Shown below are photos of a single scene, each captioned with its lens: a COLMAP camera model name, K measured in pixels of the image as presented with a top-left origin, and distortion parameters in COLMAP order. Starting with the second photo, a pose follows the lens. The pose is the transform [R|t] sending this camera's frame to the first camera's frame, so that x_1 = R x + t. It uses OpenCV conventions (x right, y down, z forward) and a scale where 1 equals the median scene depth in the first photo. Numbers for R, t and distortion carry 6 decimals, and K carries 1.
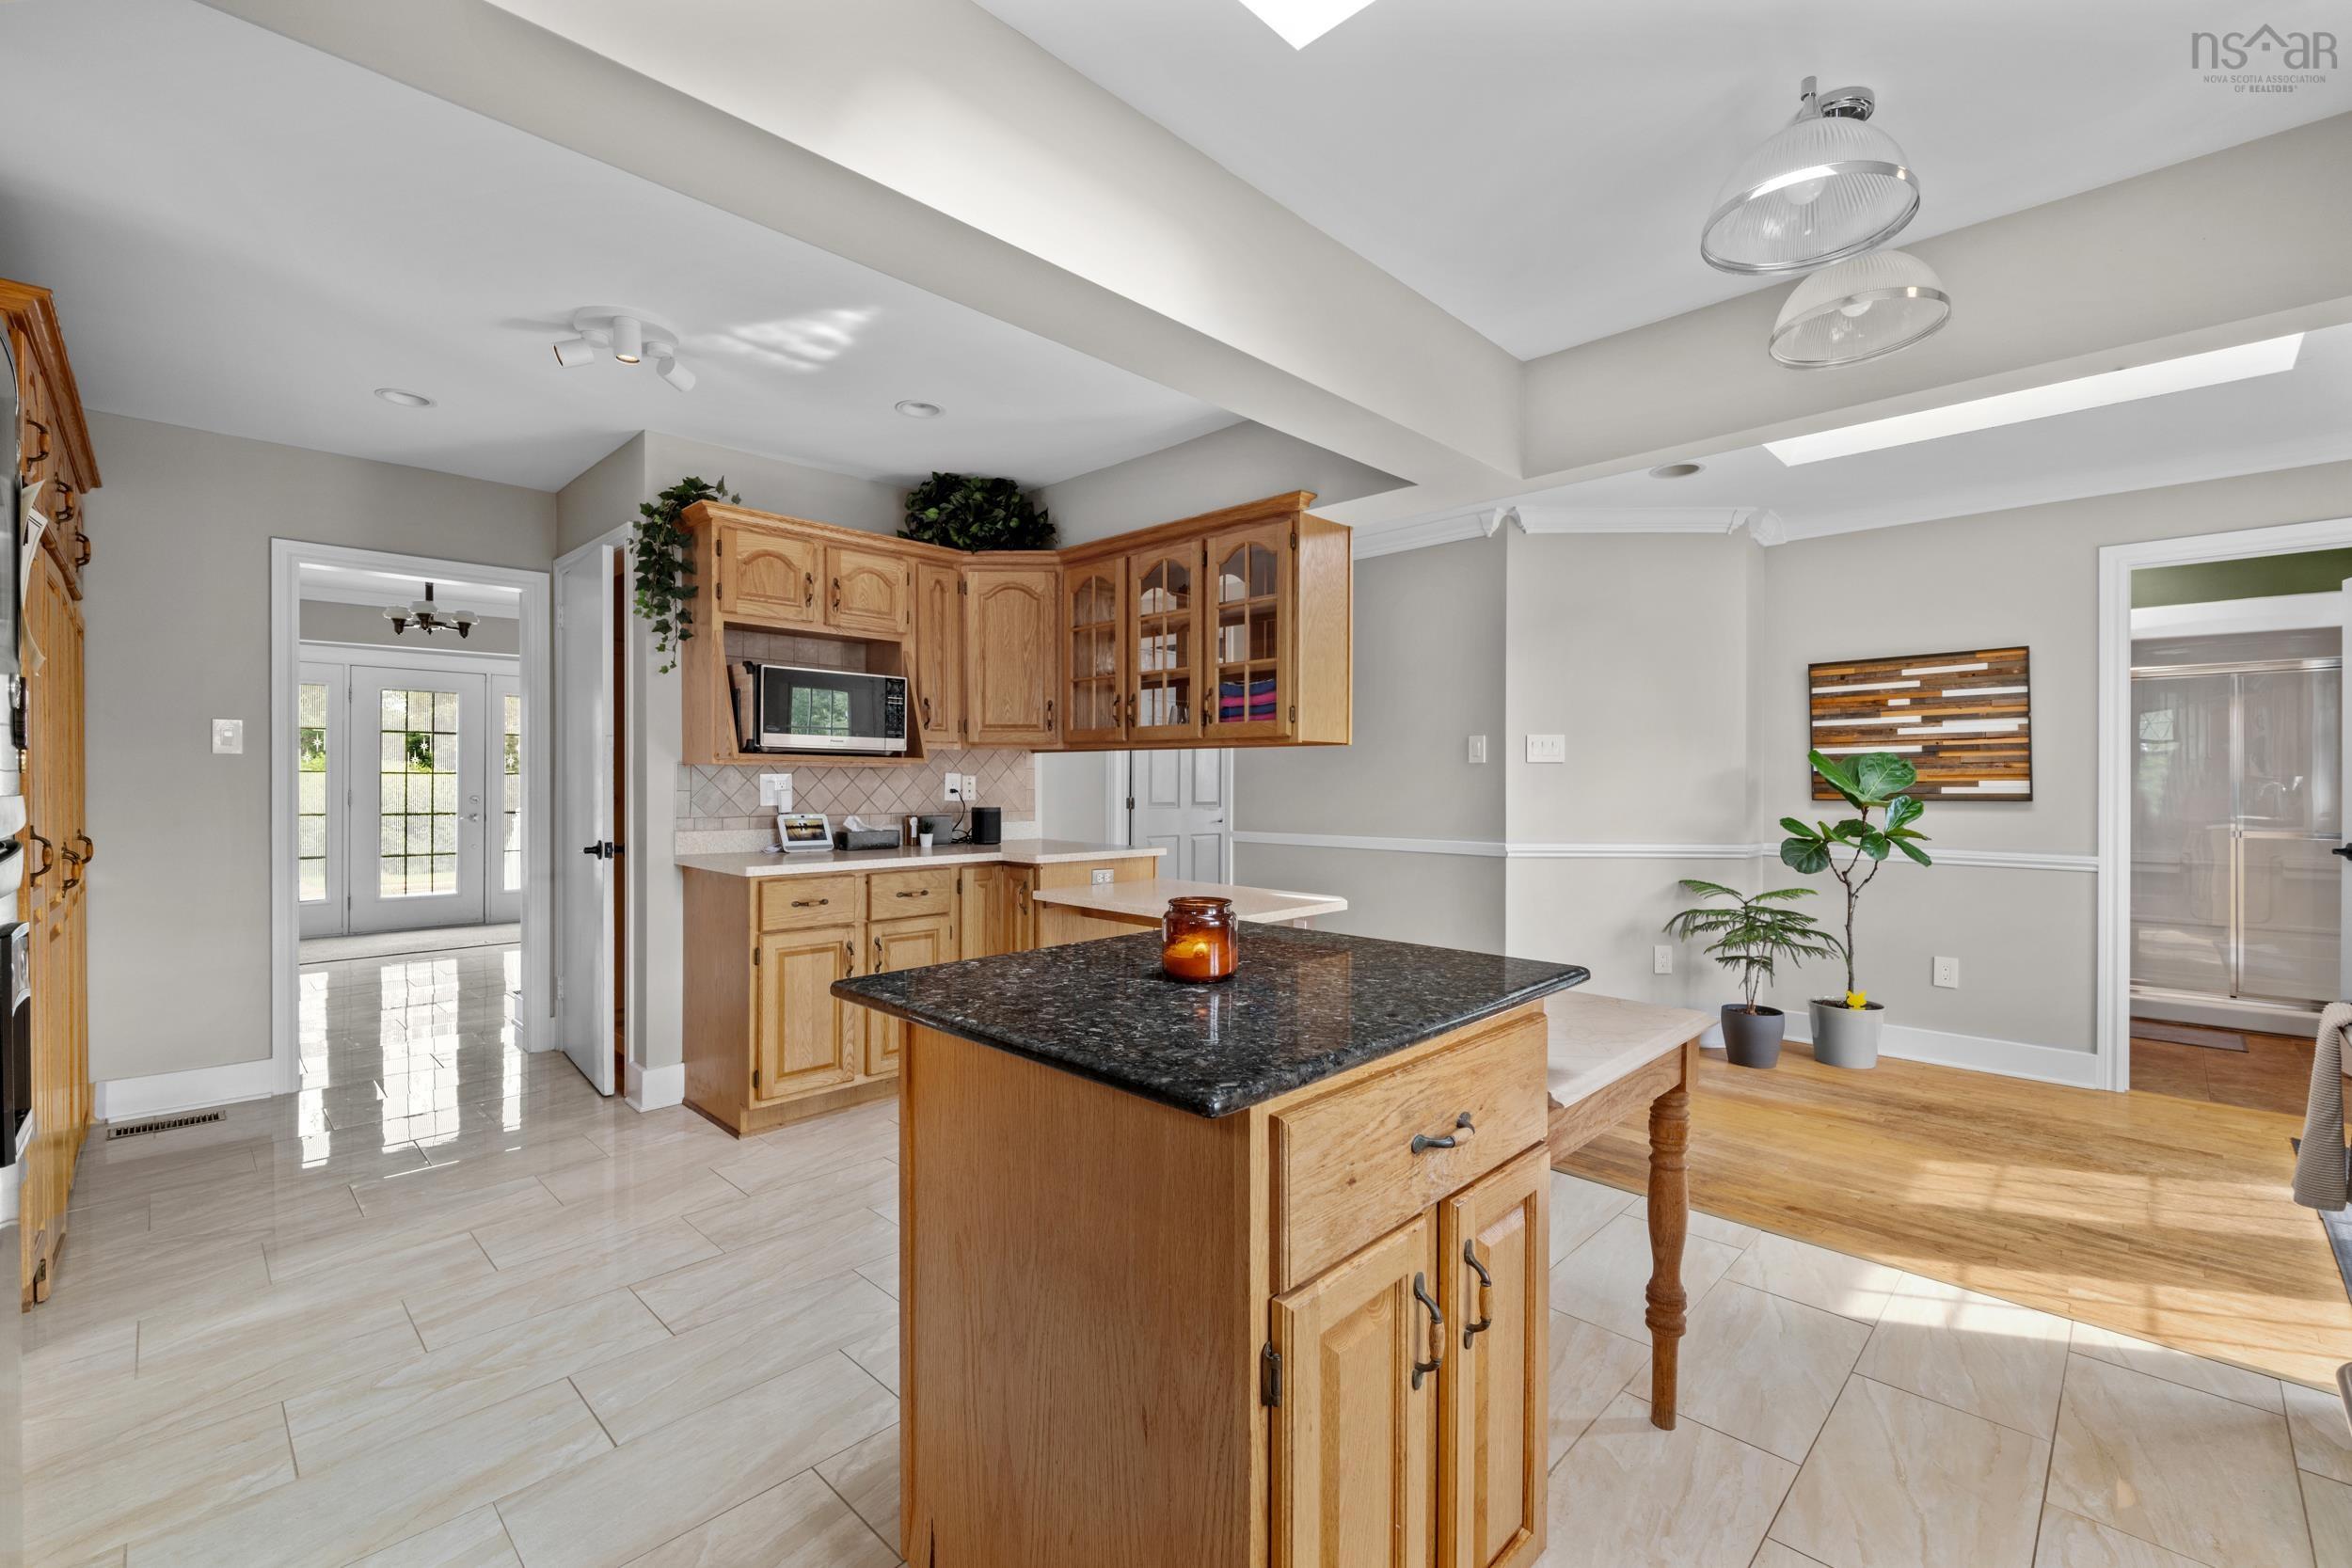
lens RADIAL K [[1004.5, 0, 1168.0], [0, 1004.5, 786.3], [0, 0, 1]] dist [0.000602, -0.000103]
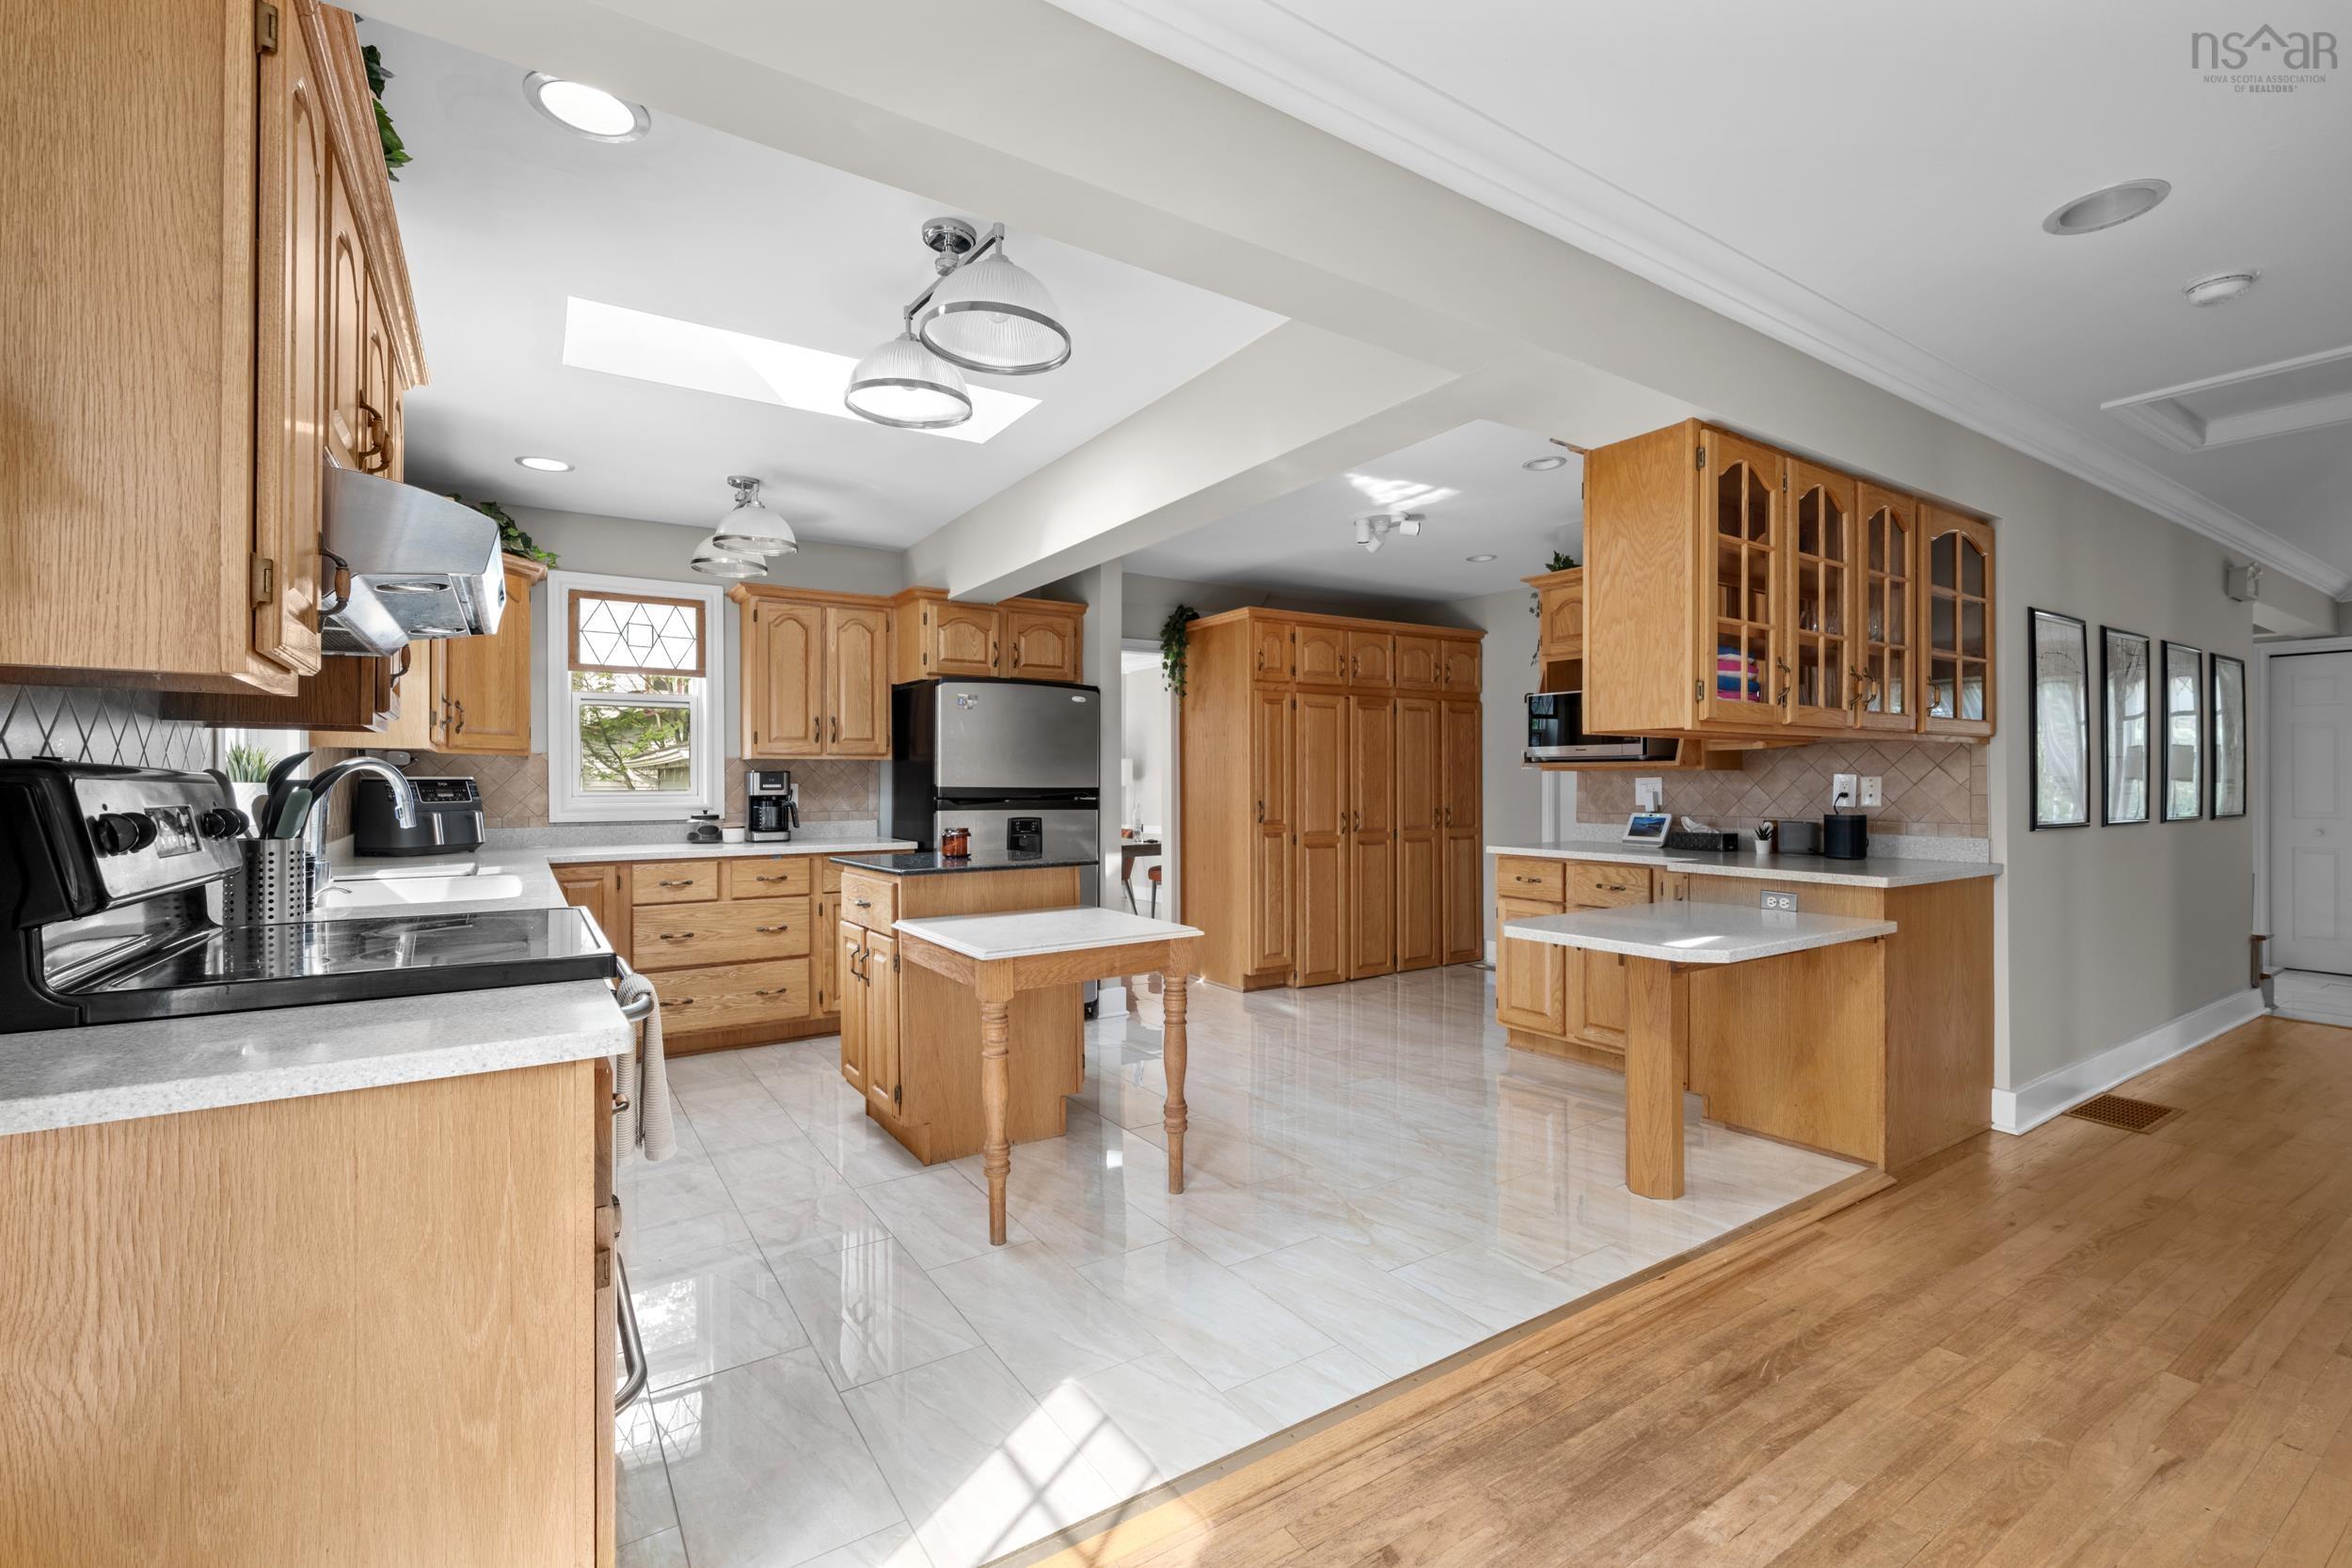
lens RADIAL K [[1004.5, 0, 1166.6], [0, 1004.5, 780.0], [0, 0, 1]] dist [0.000602, -0.000103]
pose [[-0.213776, -0.002905, -0.976878, 0.866597], [-0.001030, 0.999996, -0.002748, -0.006119], [0.976882, 0.000419, -0.213778, 0.725972]]
